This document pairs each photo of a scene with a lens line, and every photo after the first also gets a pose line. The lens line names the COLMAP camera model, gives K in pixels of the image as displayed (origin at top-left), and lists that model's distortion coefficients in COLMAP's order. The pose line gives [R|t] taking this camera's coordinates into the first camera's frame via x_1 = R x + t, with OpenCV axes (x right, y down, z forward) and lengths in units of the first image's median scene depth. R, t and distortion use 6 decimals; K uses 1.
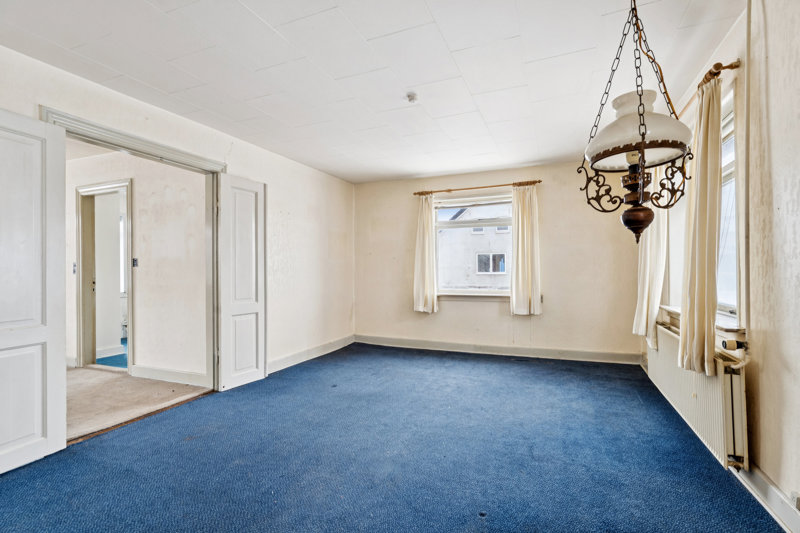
lens RADIAL K [[379.1, 0, 399.0], [0, 379.1, 267.9], [0, 0, 1]] dist [-0.005228, 0.001574]
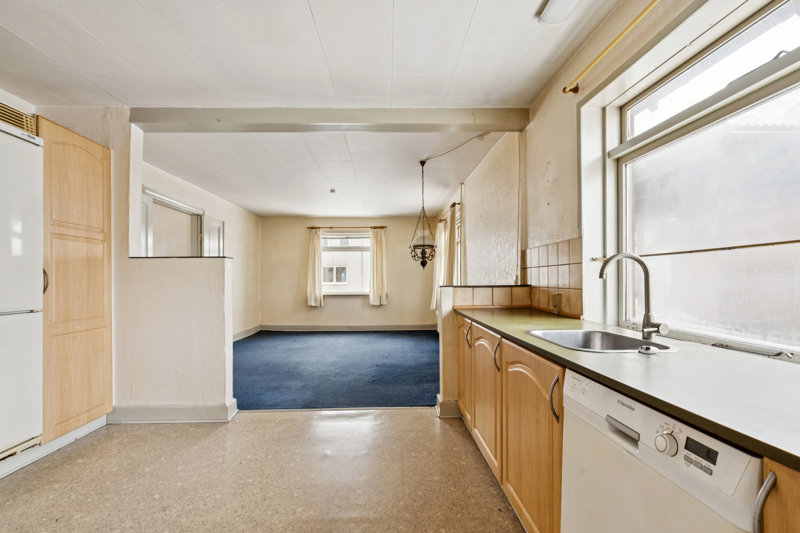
lens RADIAL K [[379.1, 0, 399.2], [0, 379.1, 273.1], [0, 0, 1]] dist [-0.005228, 0.001574]
pose [[0.907034, 0.010349, 0.420931, -0.286780], [-0.003560, 0.999851, -0.016912, 0.008358], [-0.421043, 0.013841, 0.906935, -0.563829]]
